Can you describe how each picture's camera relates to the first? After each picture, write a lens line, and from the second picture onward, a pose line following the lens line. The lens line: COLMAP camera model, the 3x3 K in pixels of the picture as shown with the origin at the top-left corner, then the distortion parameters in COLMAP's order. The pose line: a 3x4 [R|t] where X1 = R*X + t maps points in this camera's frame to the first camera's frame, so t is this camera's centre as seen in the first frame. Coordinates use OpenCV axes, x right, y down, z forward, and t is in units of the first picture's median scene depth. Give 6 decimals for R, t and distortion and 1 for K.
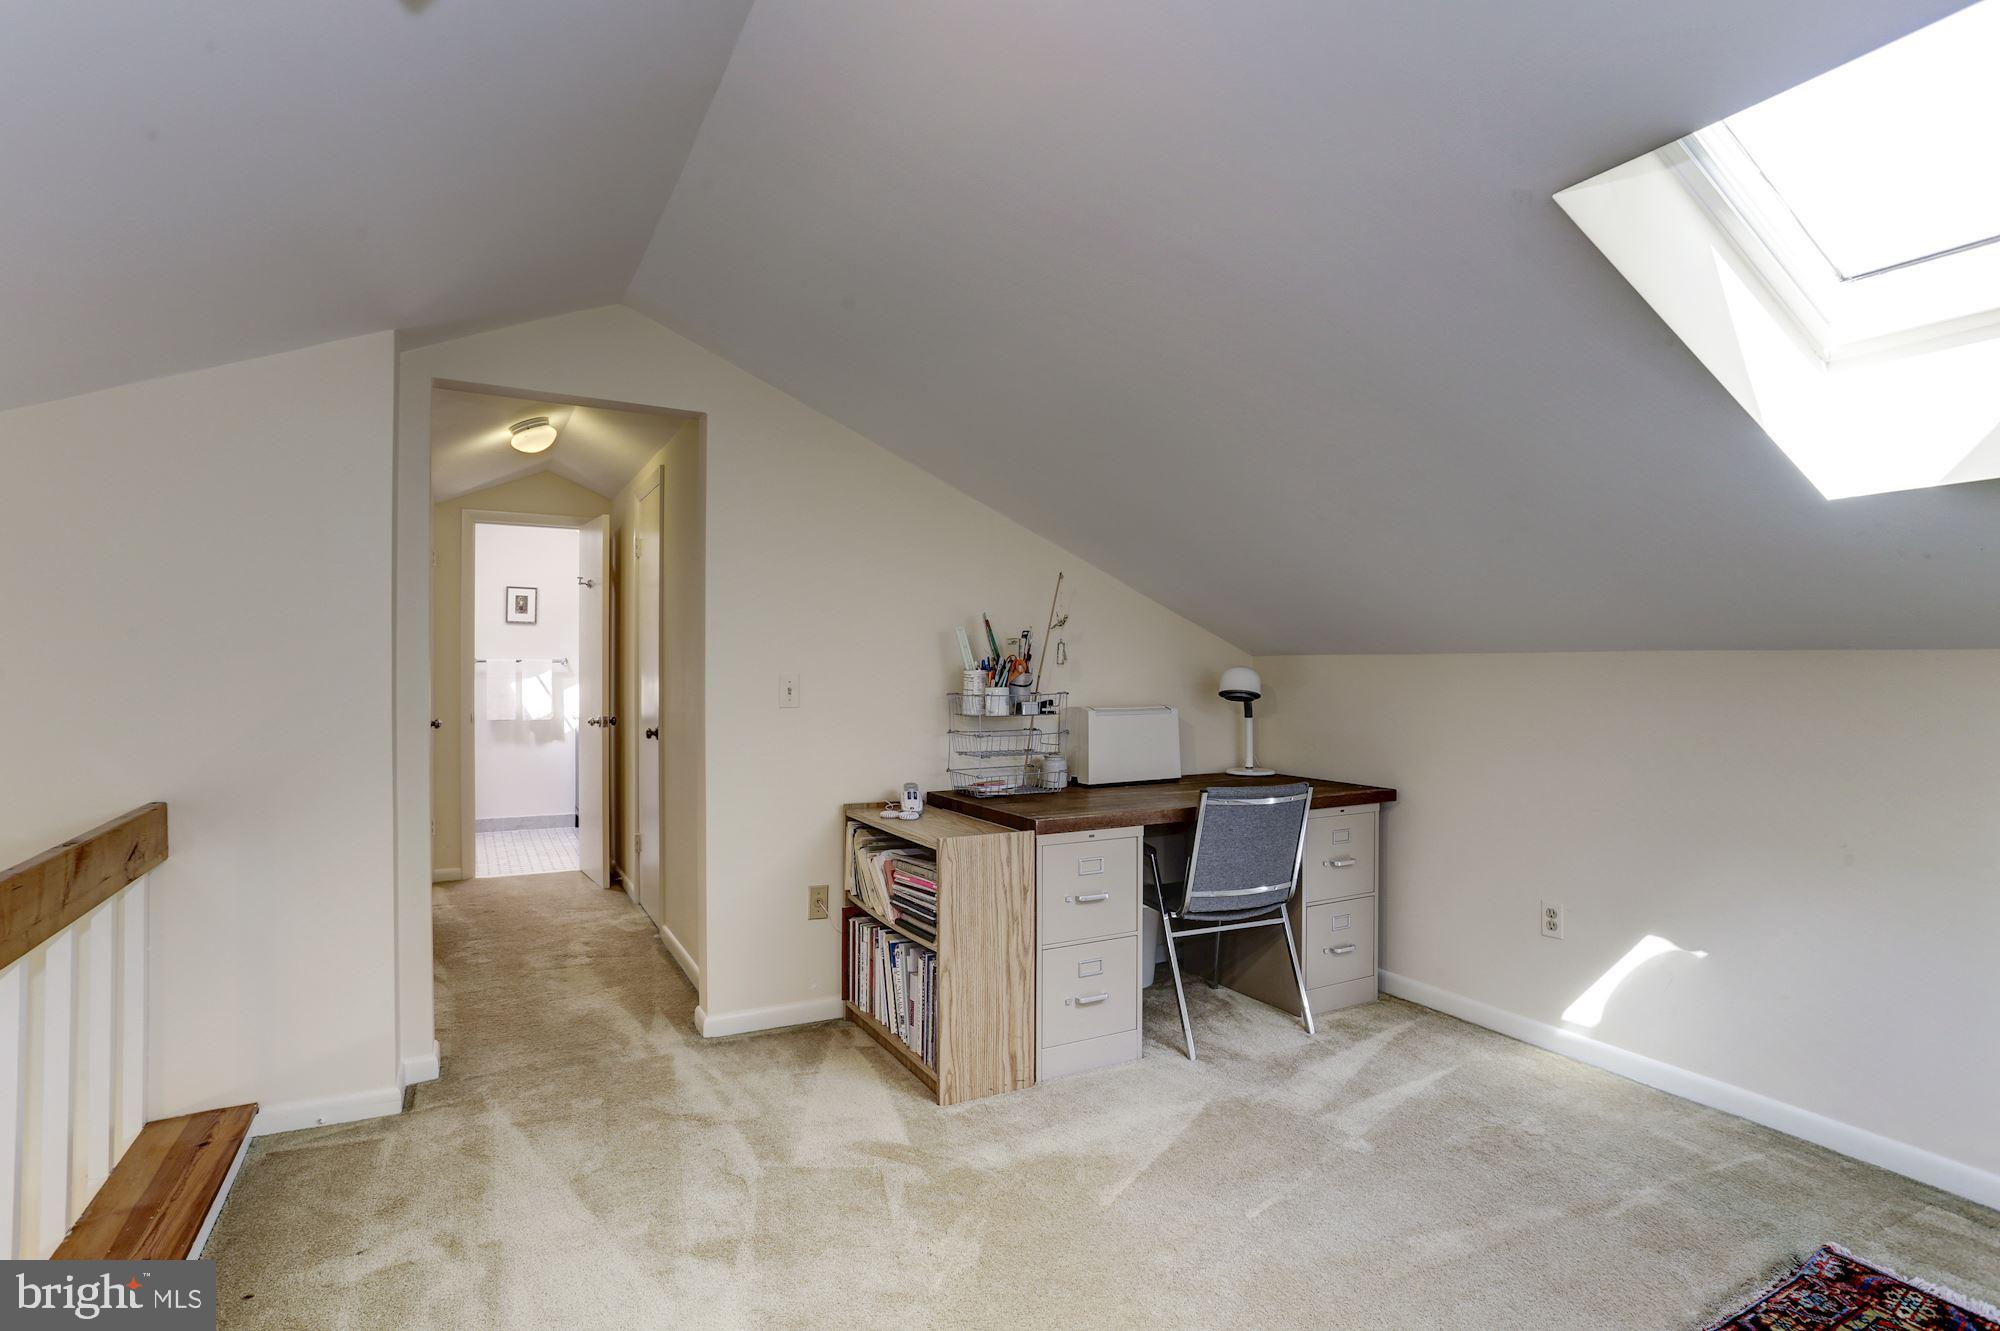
lens RADIAL K [[987.2, 0, 985.6], [0, 987.2, 651.9], [0, 0, 1]] dist [-0.058696, 0.034069]
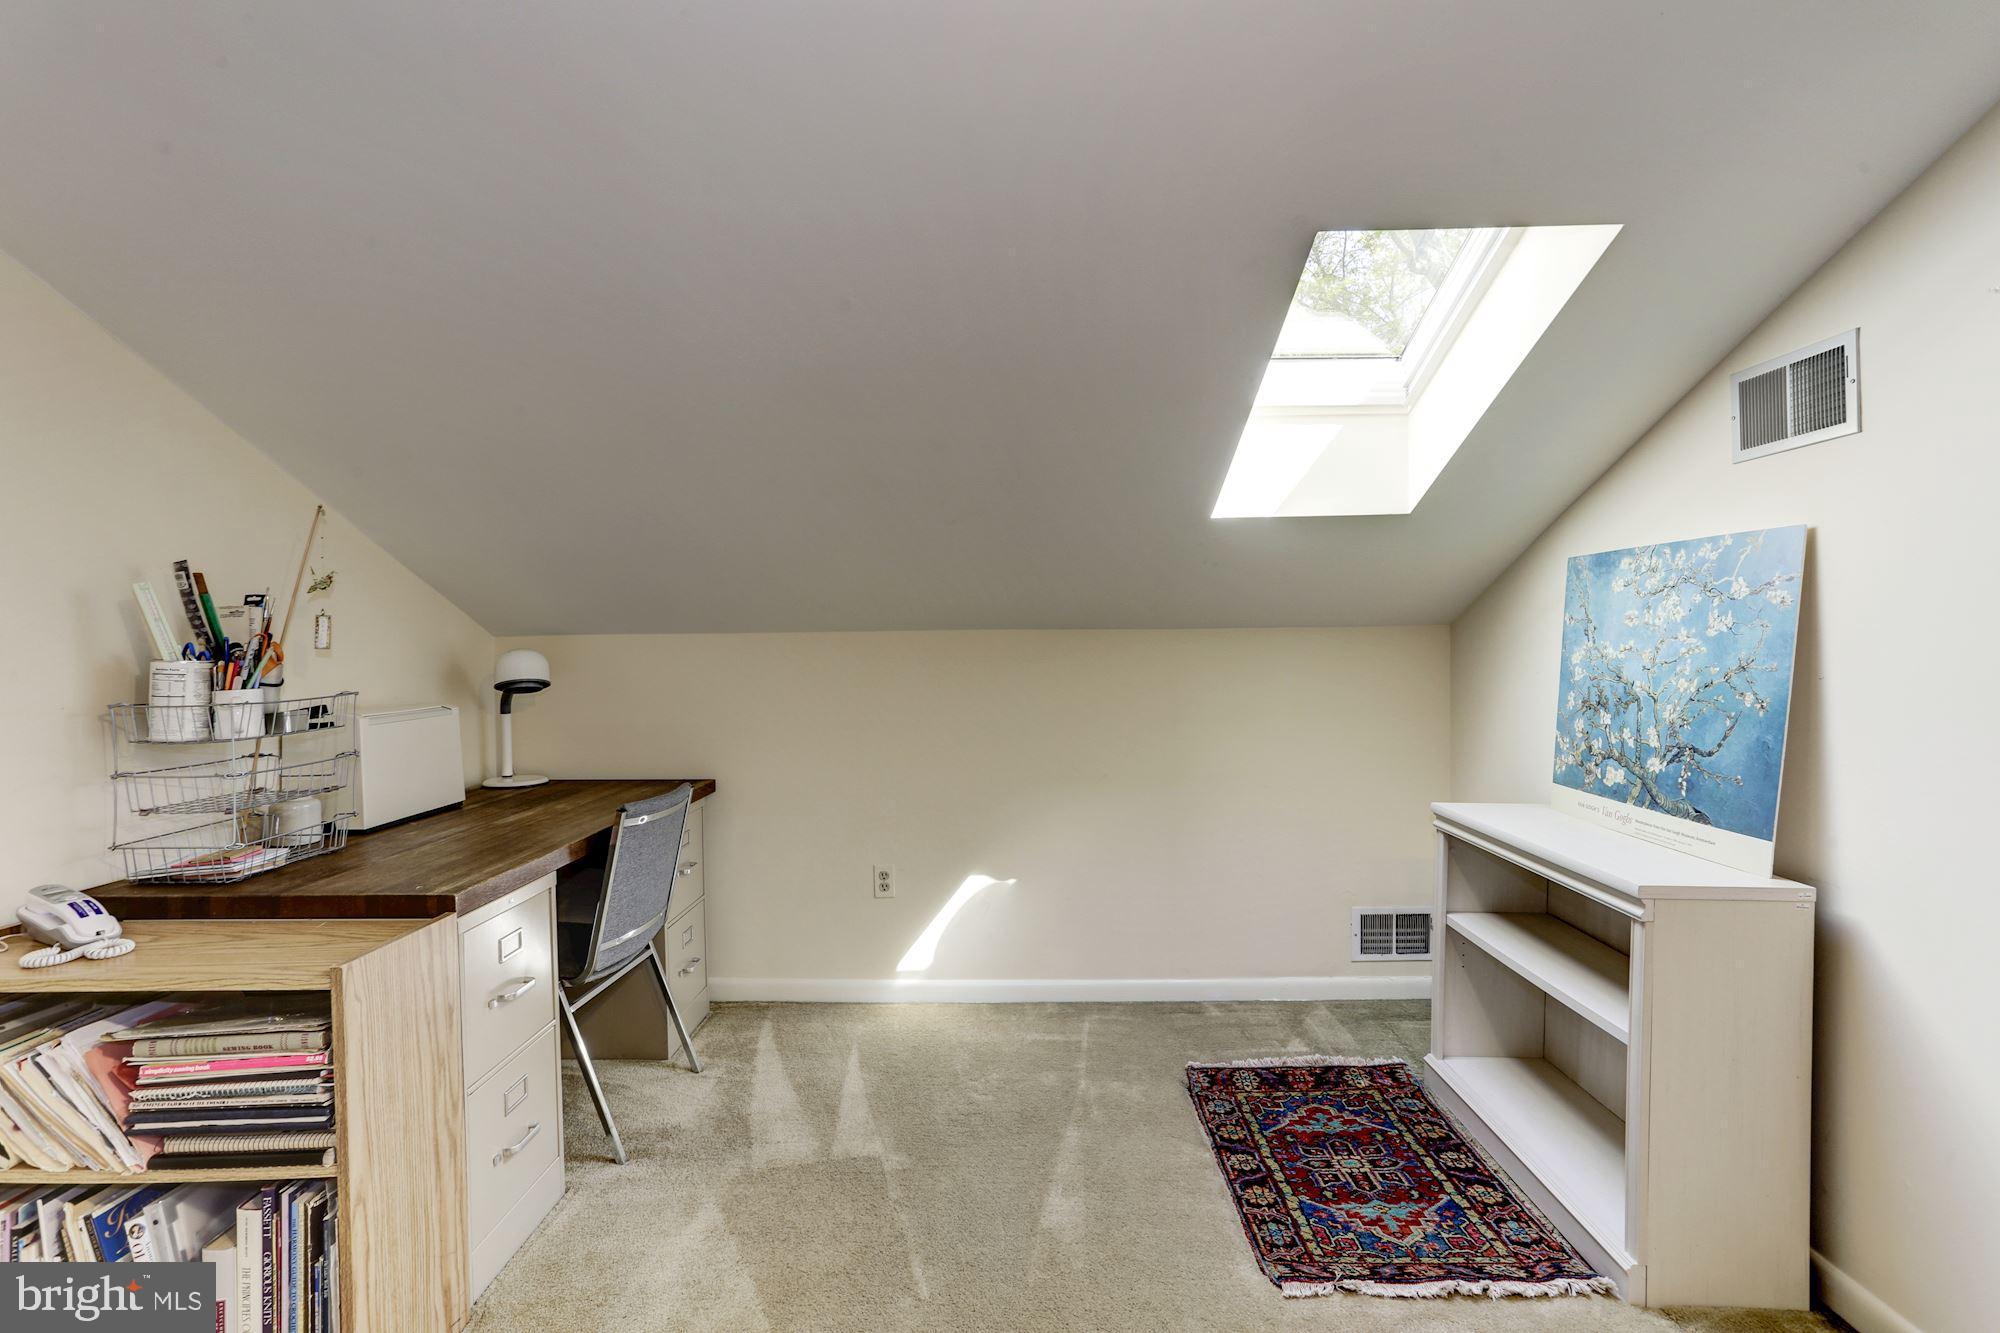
lens RADIAL K [[969.1, 0, 997.7], [0, 969.1, 636.9], [0, 0, 1]] dist [-0.056738, 0.031446]
pose [[0.496032, -0.002398, 0.868301, -0.283858], [0.001348, 0.999997, 0.001992, 0.004857], [-0.868303, 0.000183, 0.496034, 0.370748]]
